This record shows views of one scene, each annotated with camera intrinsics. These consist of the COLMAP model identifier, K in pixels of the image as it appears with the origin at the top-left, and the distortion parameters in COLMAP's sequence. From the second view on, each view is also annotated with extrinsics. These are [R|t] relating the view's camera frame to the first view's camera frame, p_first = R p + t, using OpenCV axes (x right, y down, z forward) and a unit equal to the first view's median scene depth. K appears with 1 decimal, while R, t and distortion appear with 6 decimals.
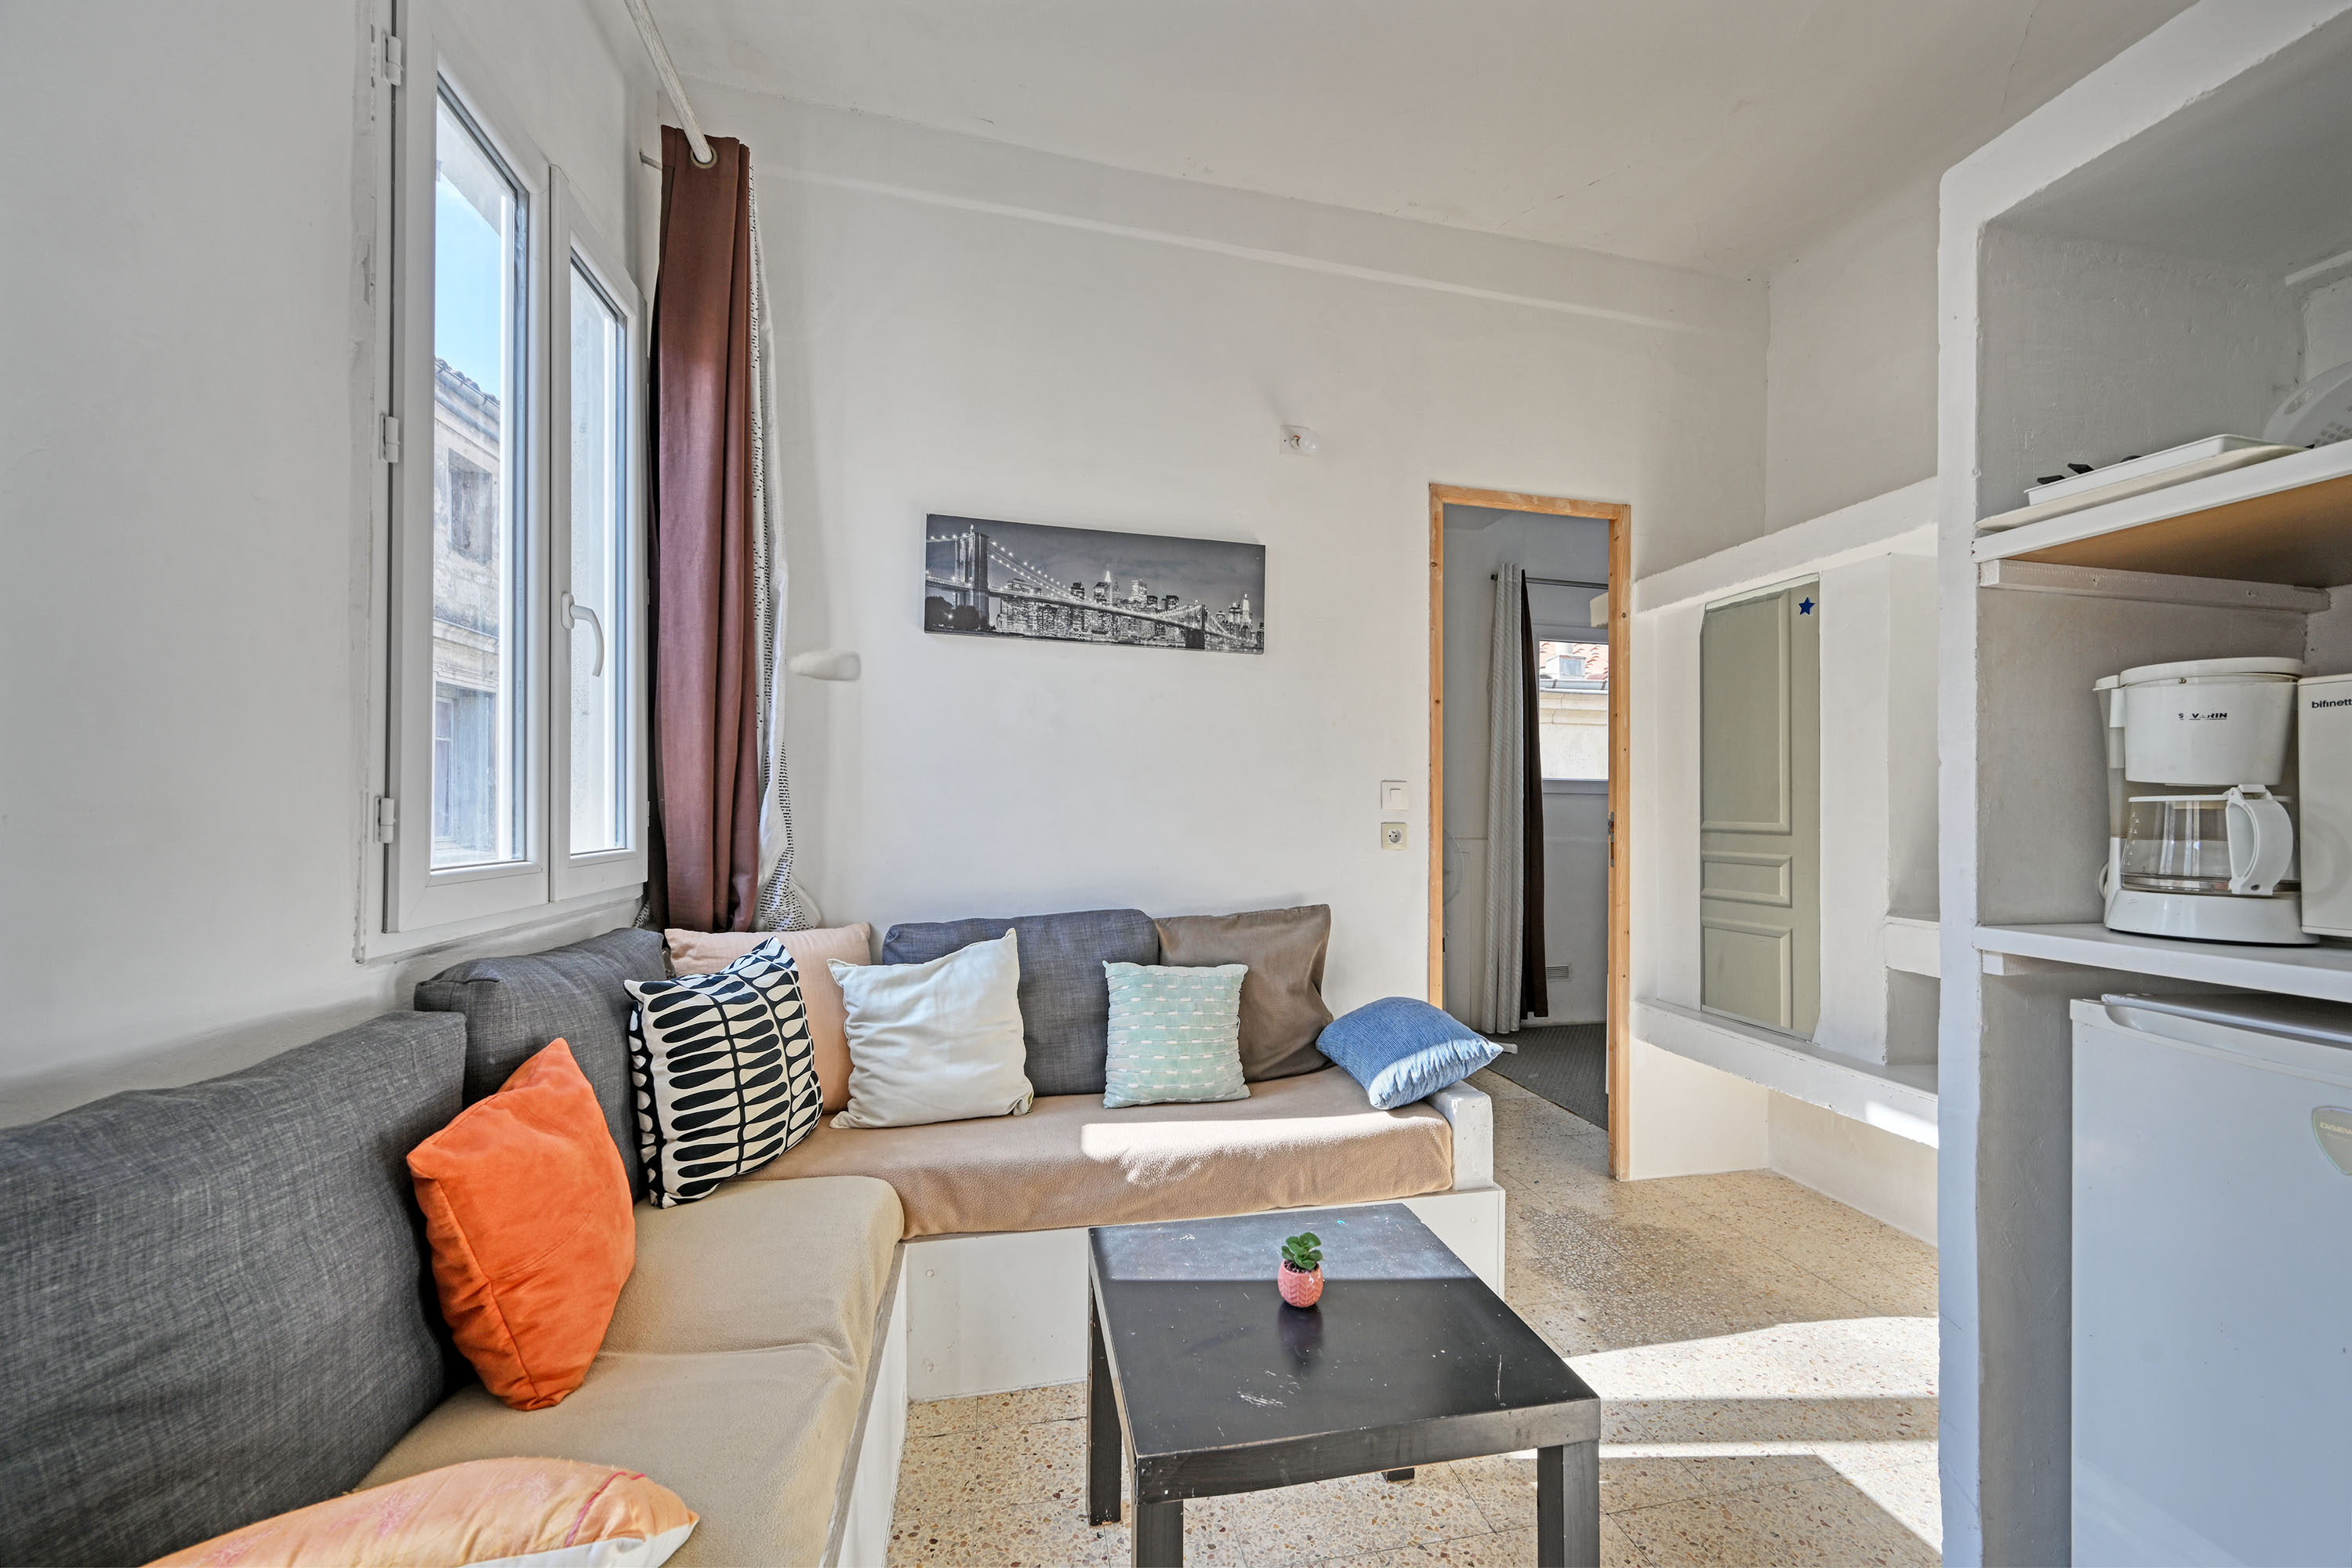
lens RADIAL K [[939.7, 0, 1200.1], [0, 939.7, 814.9], [0, 0, 1]] dist [-0.004303, -0.000361]
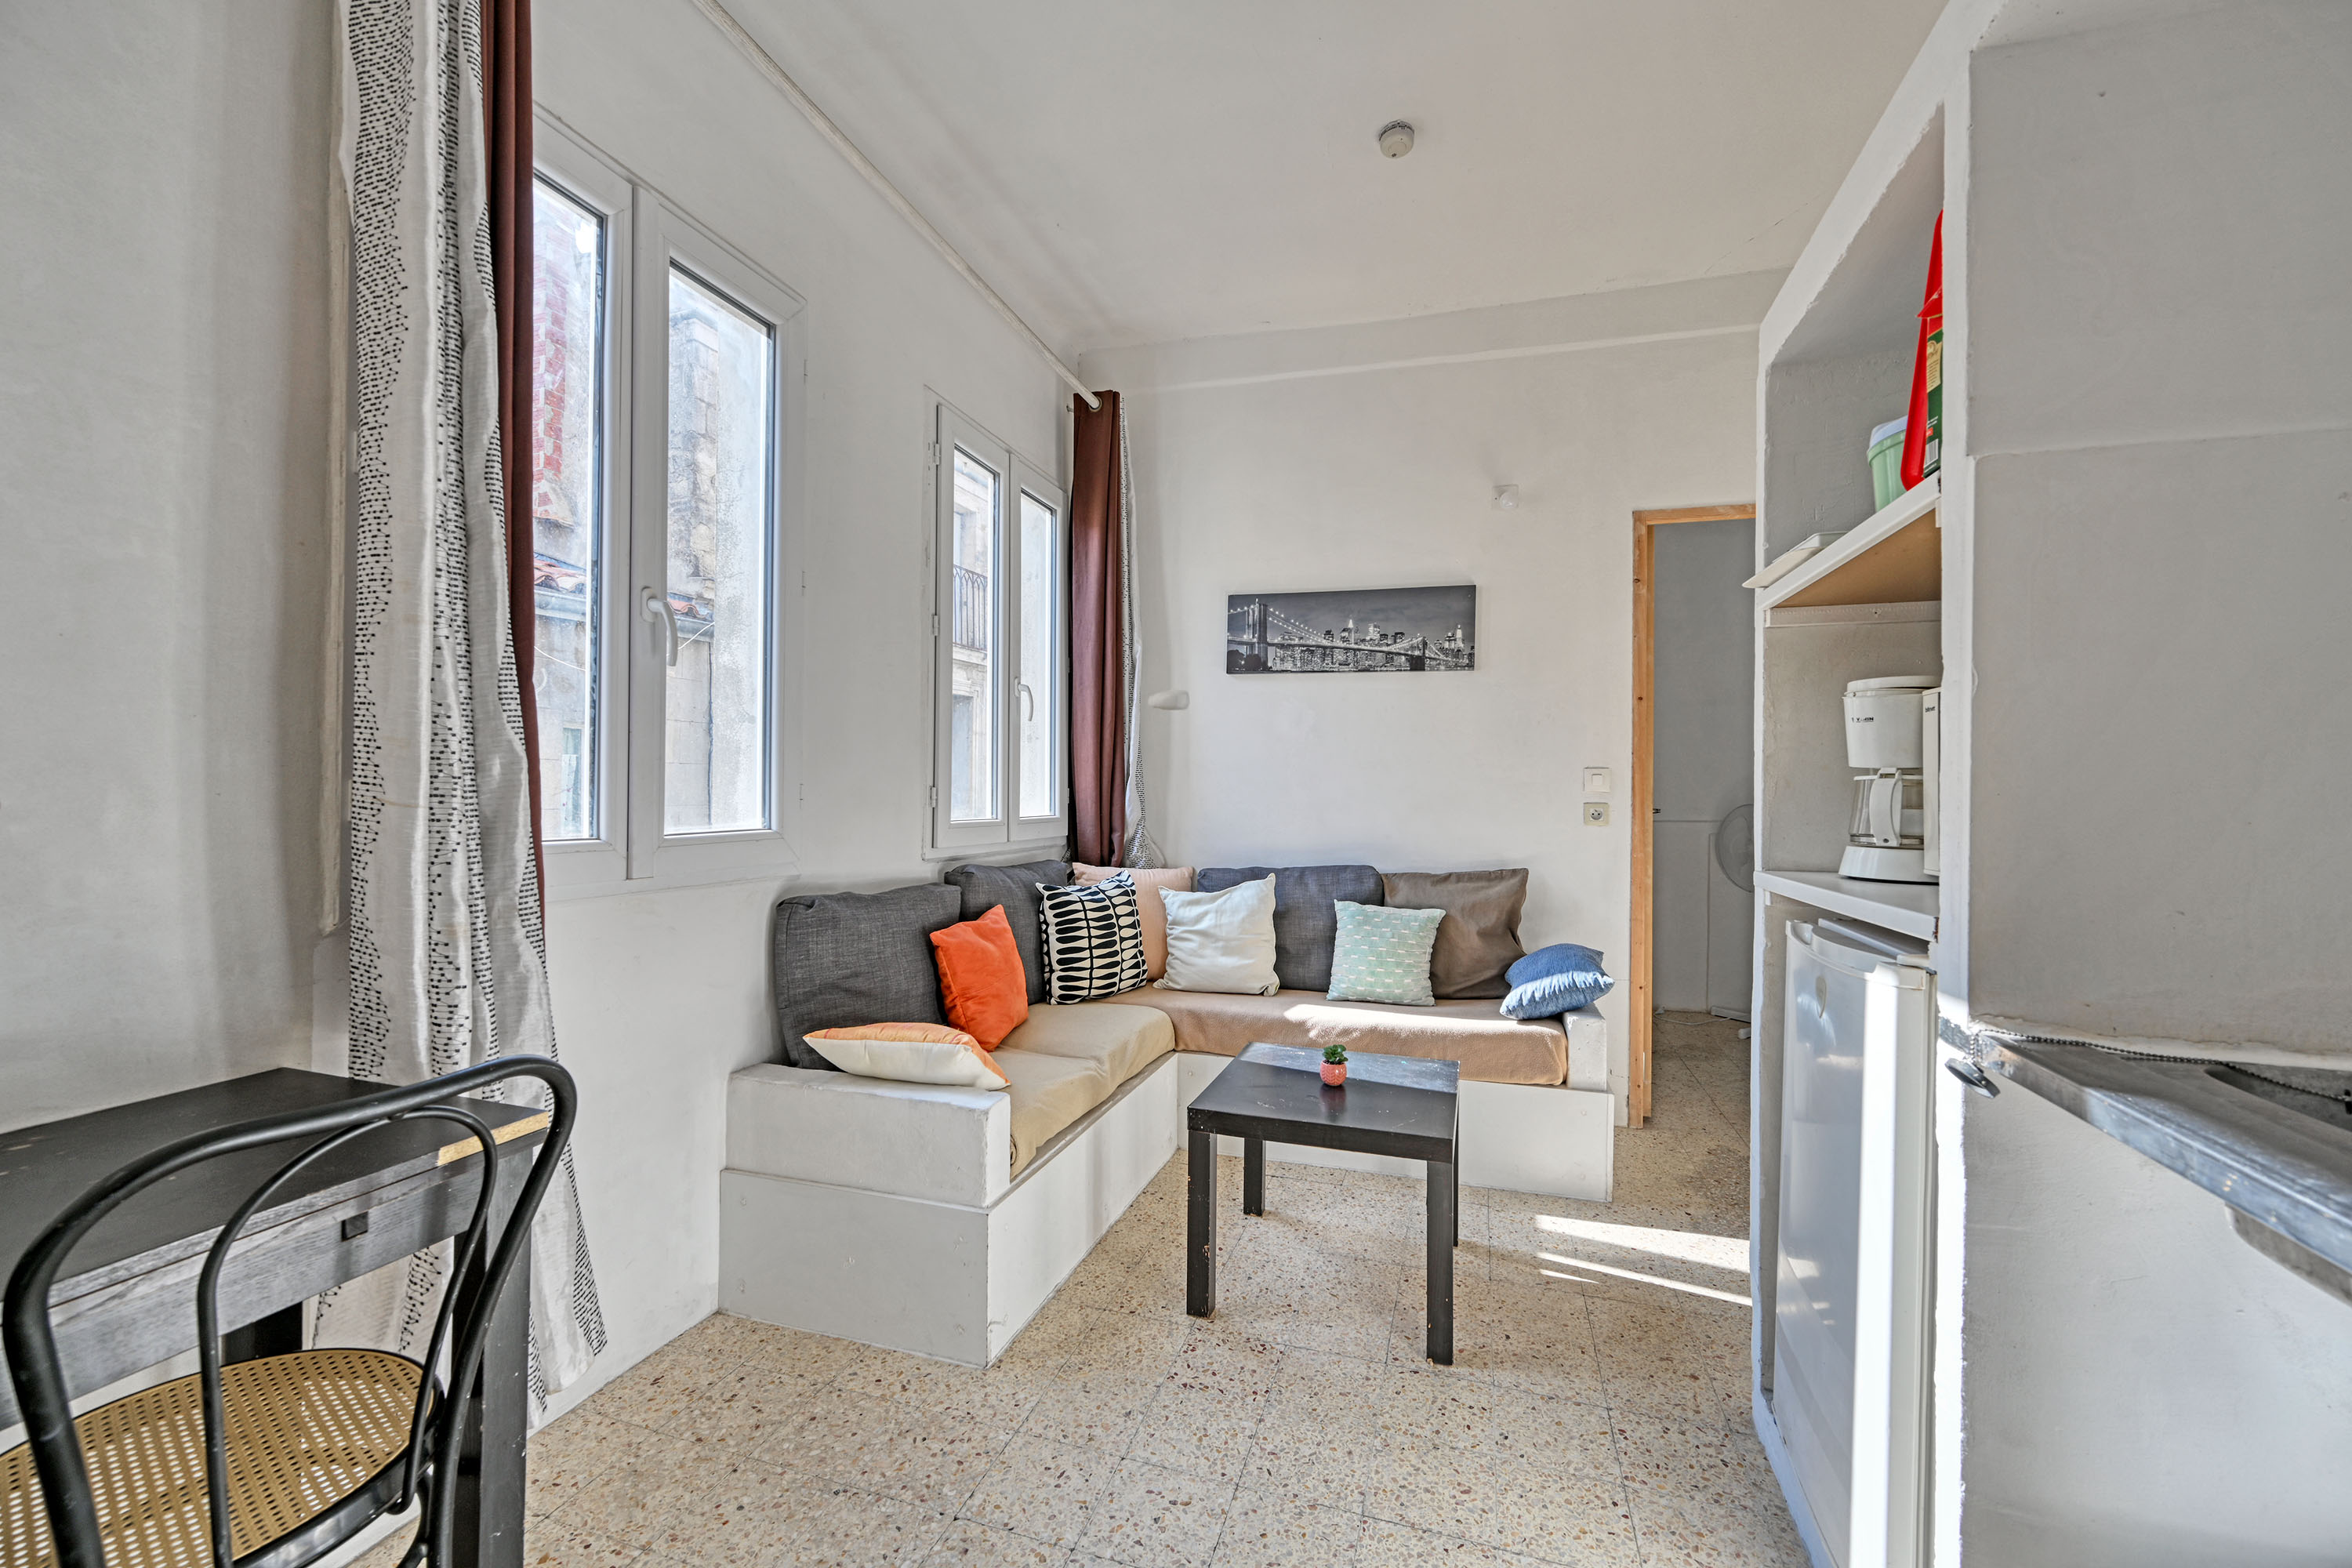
lens RADIAL K [[939.7, 0, 1175.0], [0, 939.7, 791.7], [0, 0, 1]] dist [-0.004303, -0.000361]
pose [[0.859629, -0.004246, -0.510901, 0.435249], [-0.001376, 0.999943, -0.010625, 0.009158], [0.510917, 0.009836, 0.859574, -0.355979]]
